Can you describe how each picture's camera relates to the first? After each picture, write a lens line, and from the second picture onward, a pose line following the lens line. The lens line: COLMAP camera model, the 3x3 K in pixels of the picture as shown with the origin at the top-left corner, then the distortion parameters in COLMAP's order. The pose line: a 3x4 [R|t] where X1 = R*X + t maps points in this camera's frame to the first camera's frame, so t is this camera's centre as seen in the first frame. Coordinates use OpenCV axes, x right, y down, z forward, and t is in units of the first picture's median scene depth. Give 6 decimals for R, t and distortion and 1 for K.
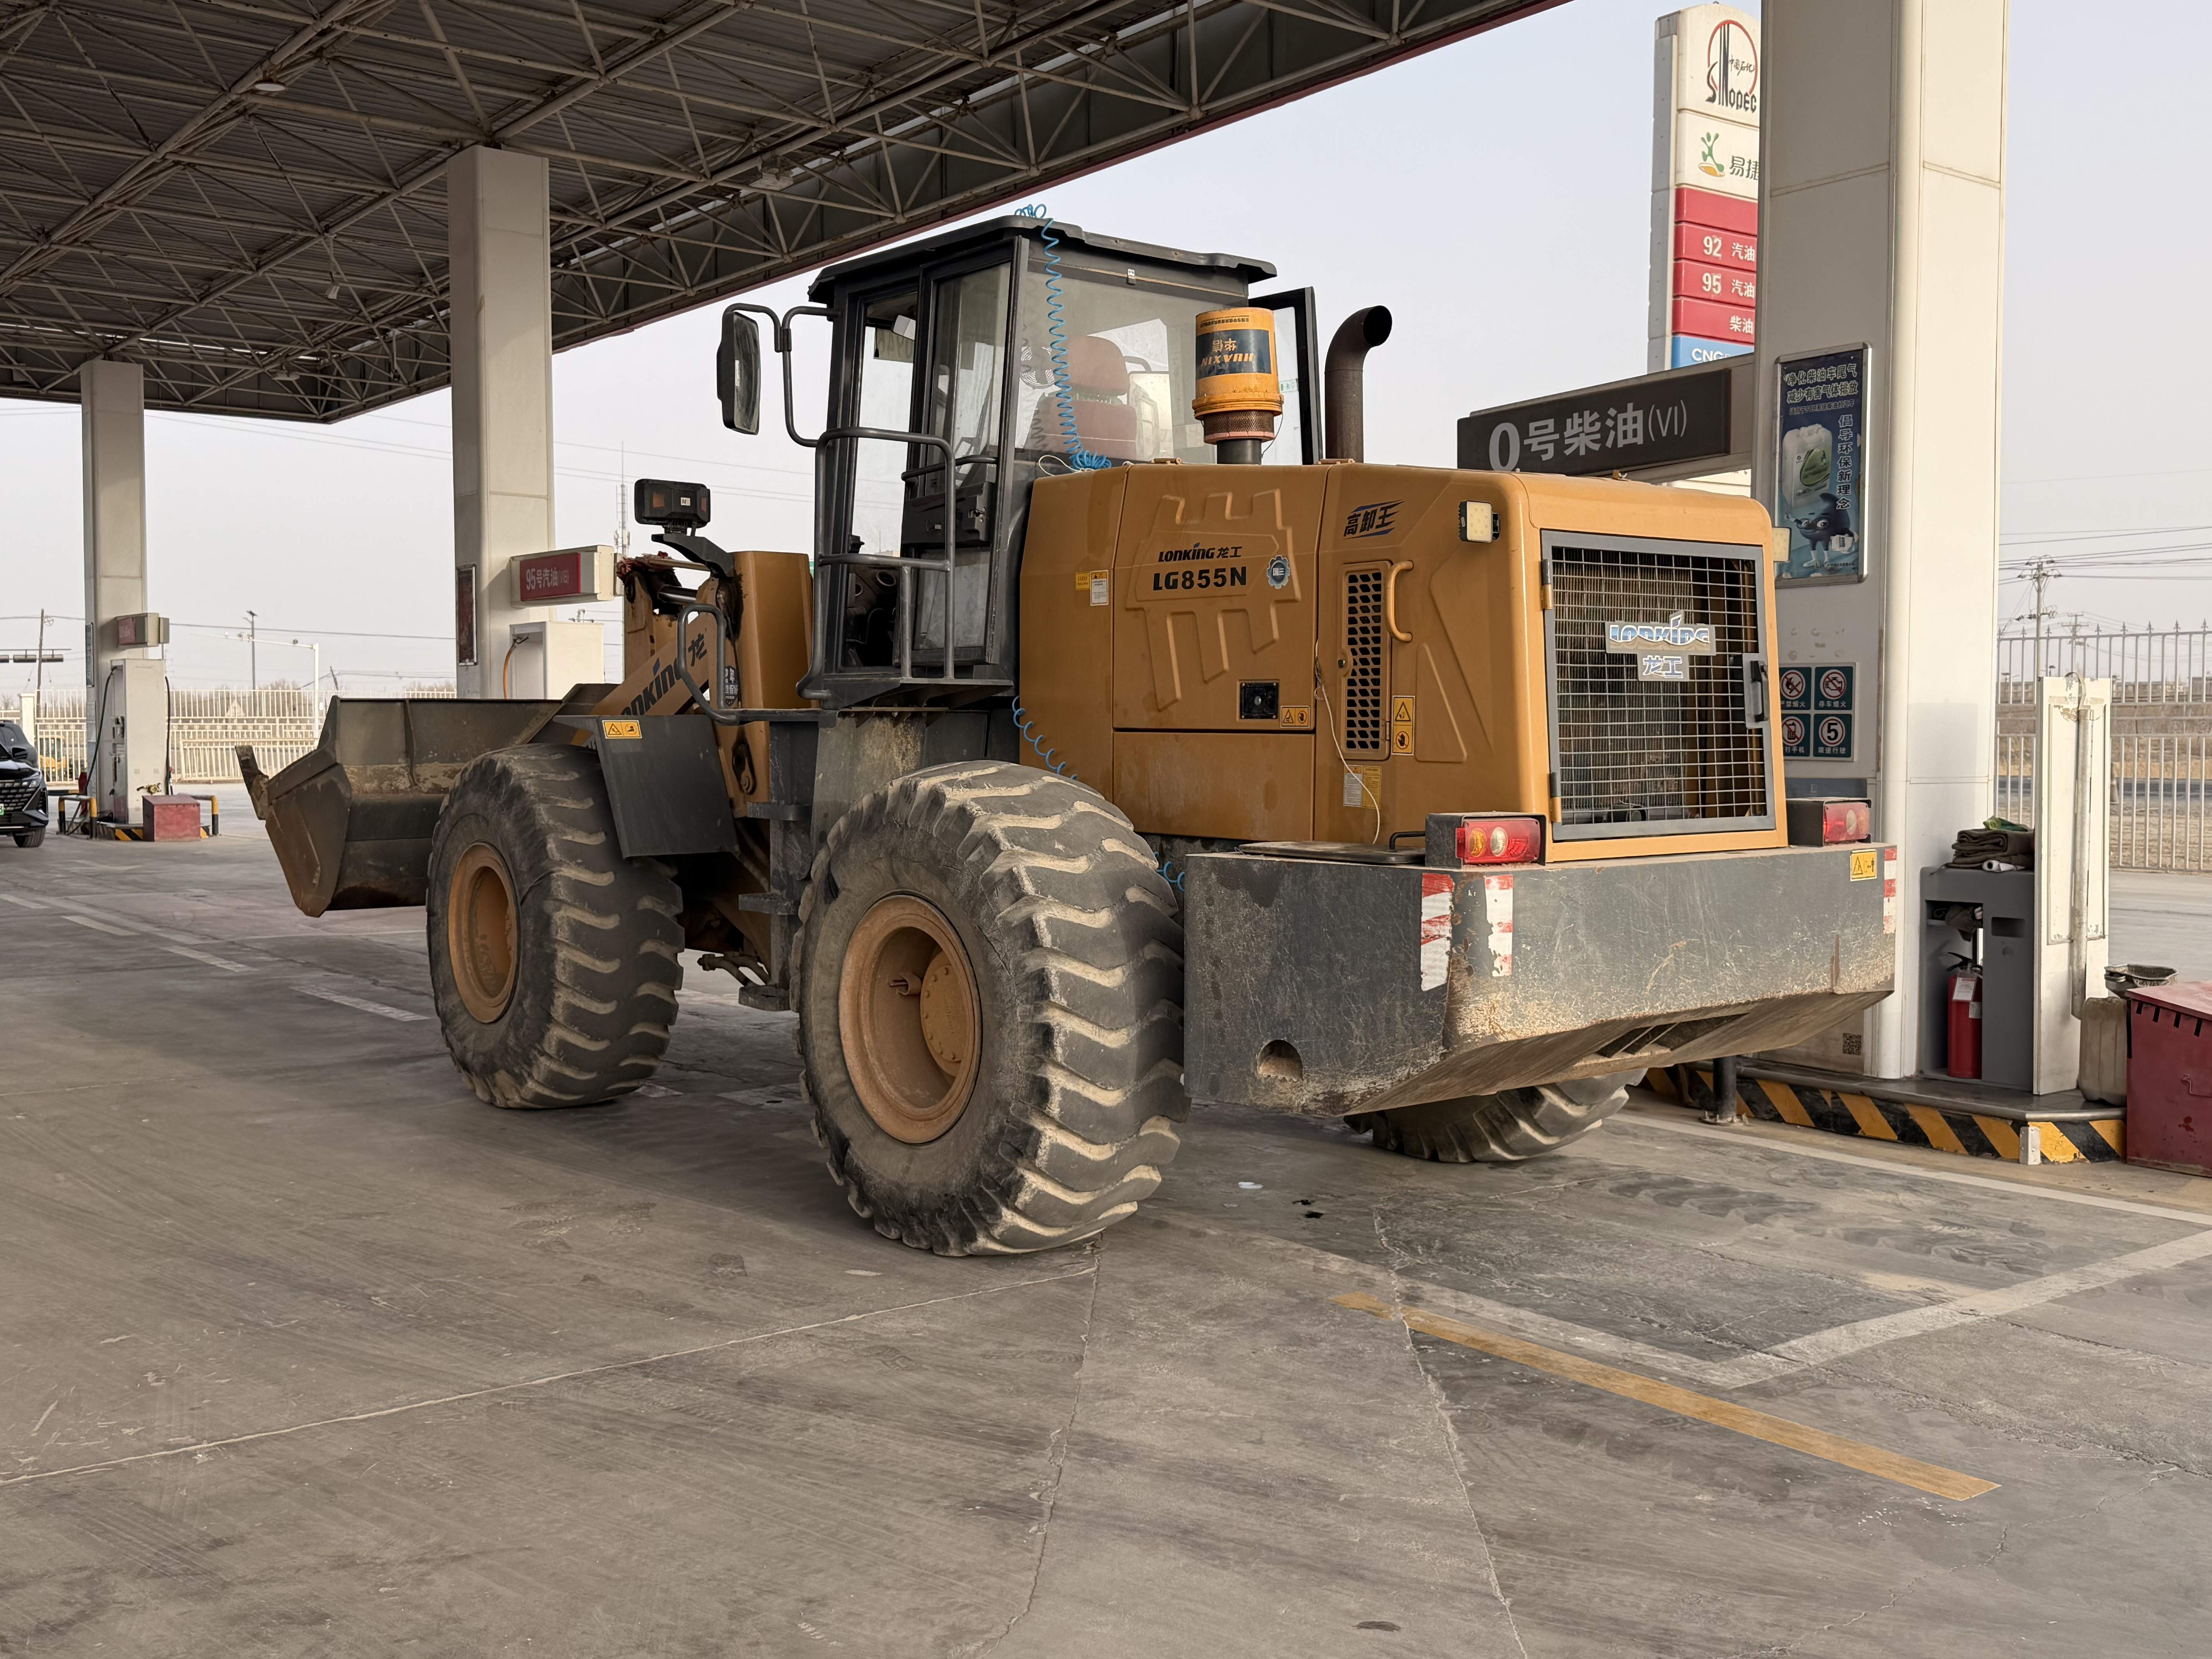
lens RADIAL K [[2166.8, 0, 1107.4], [0, 2166.8, 741.0], [0, 0, 1]] dist [0.353785, -0.881054]
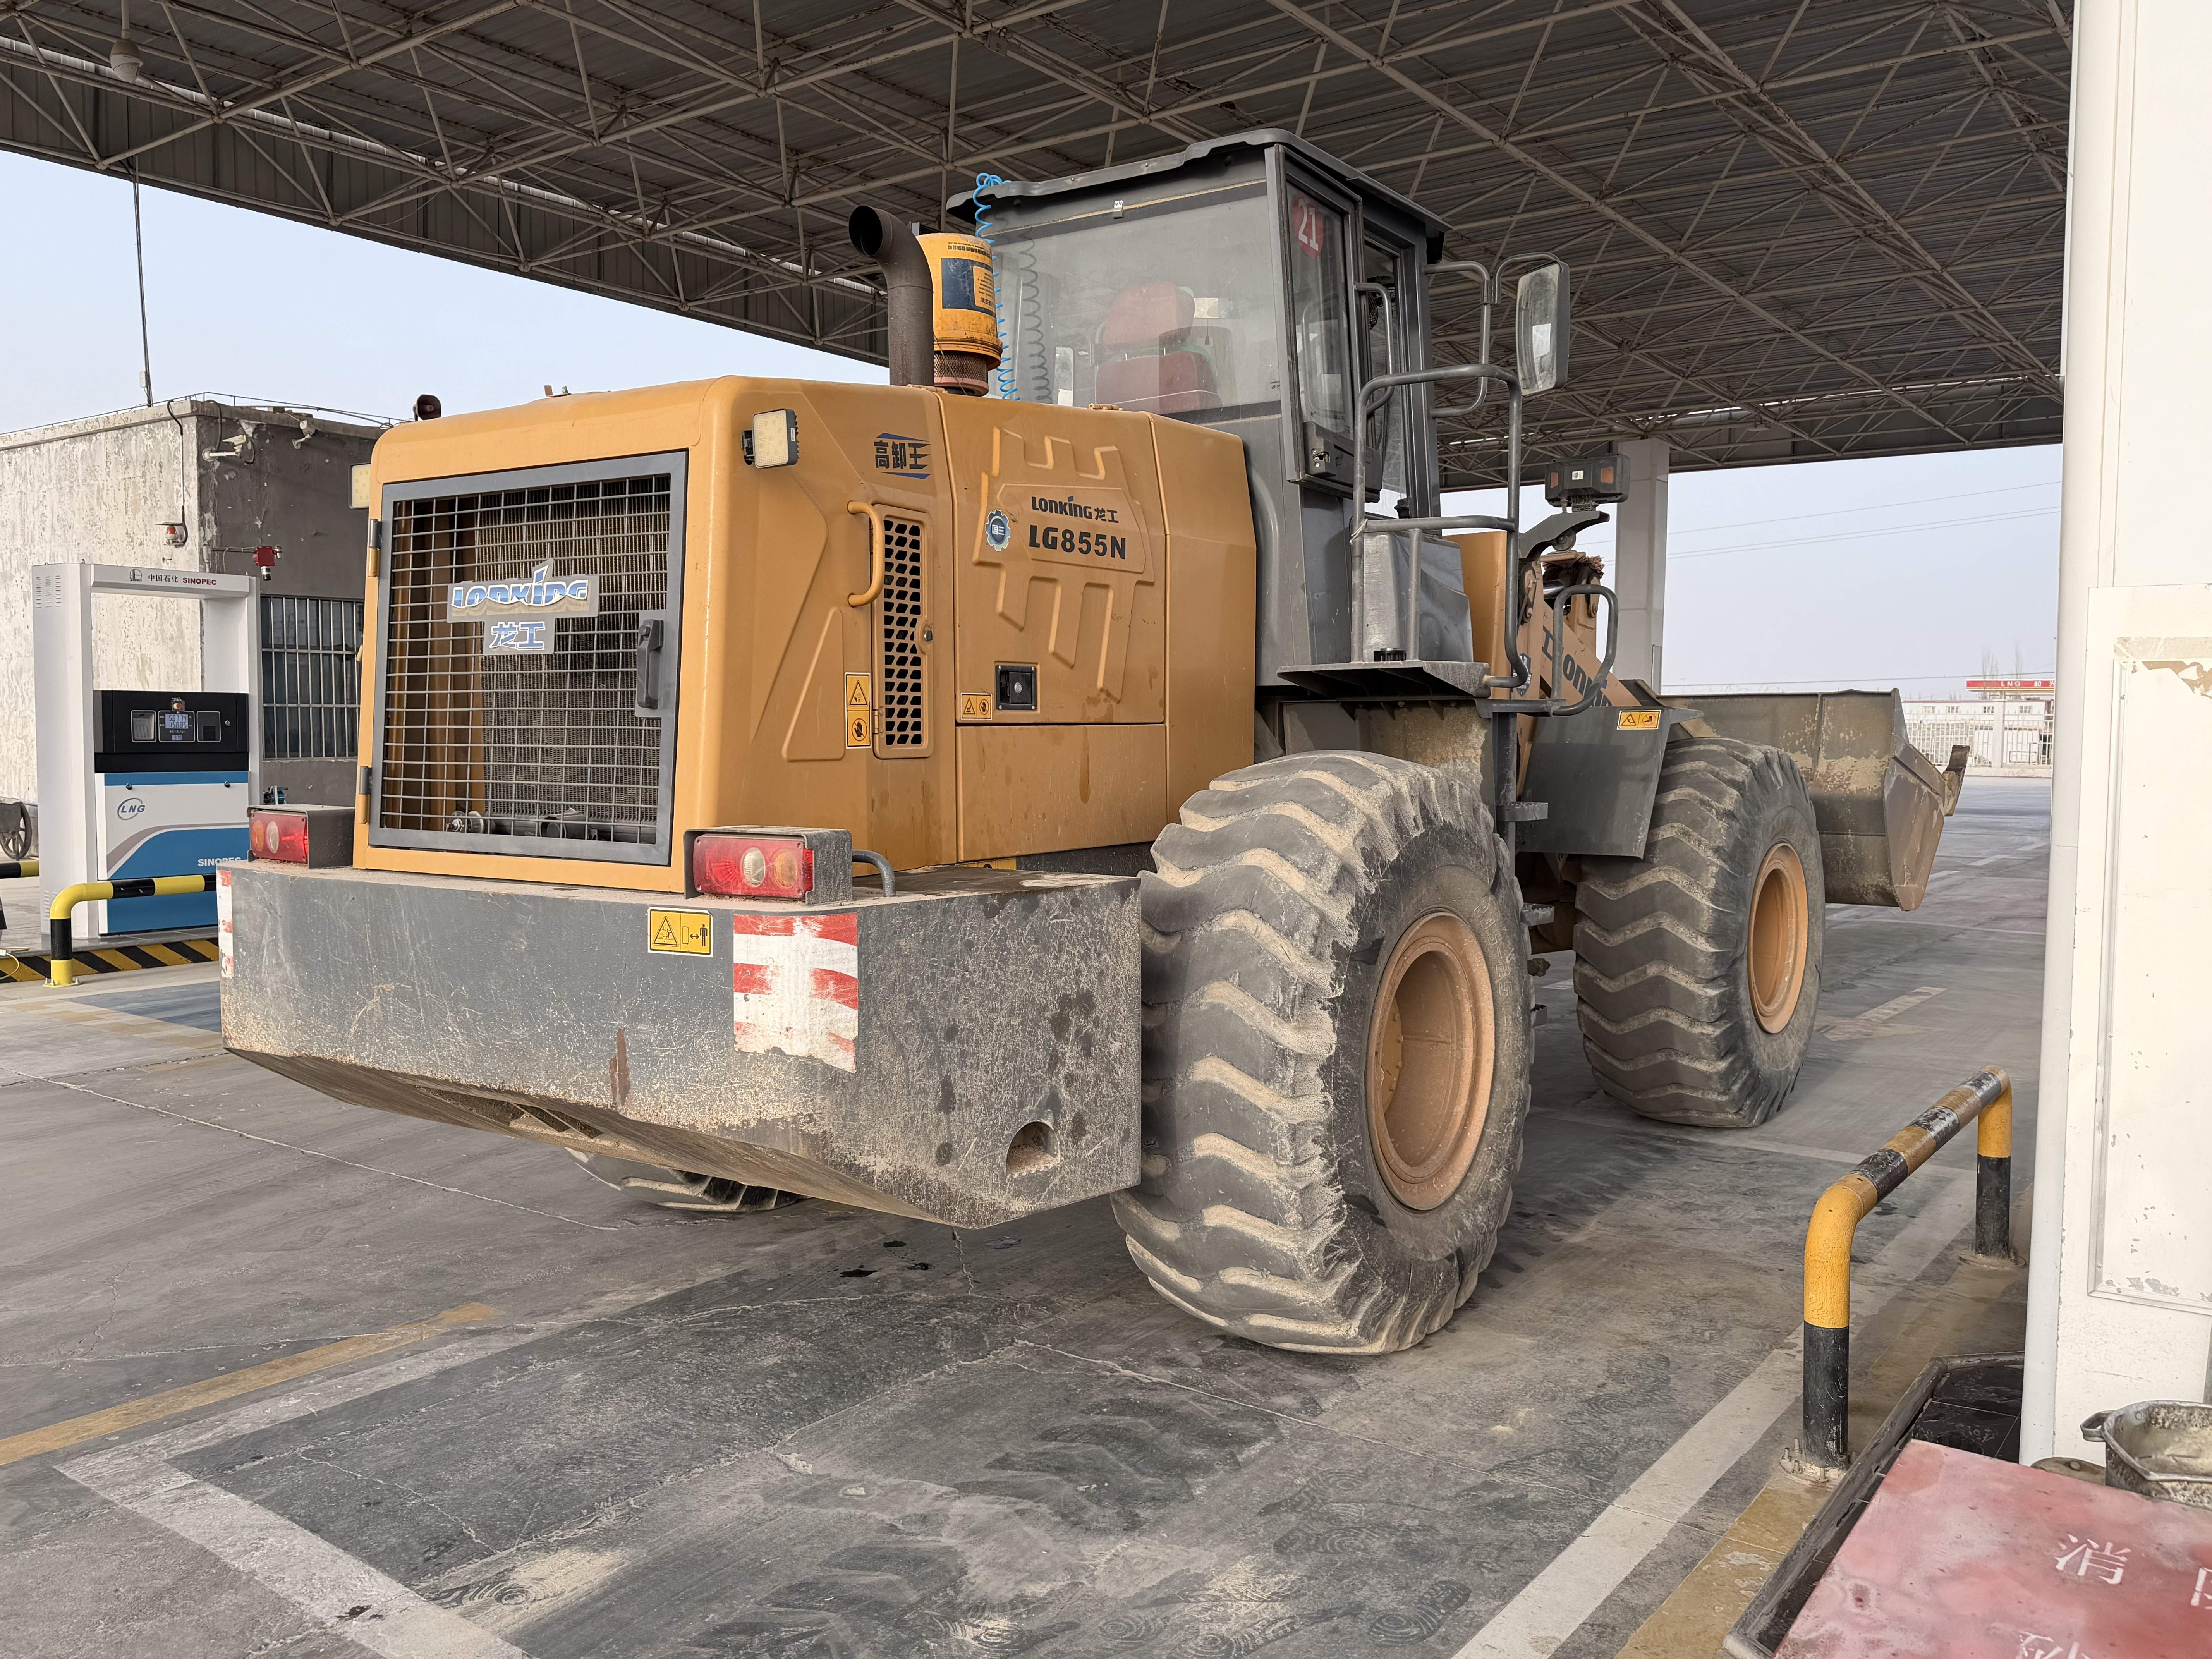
lens RADIAL K [[1791.0, 0, 1110.5], [0, 1791.0, 755.8], [0, 0, 1]] dist [0.009671, -0.000305]
pose [[0.280038, 0.021608, -0.959746, 0.883522], [-0.013542, 0.999736, 0.018557, -0.006141], [0.959893, 0.007800, 0.280257, 0.995770]]
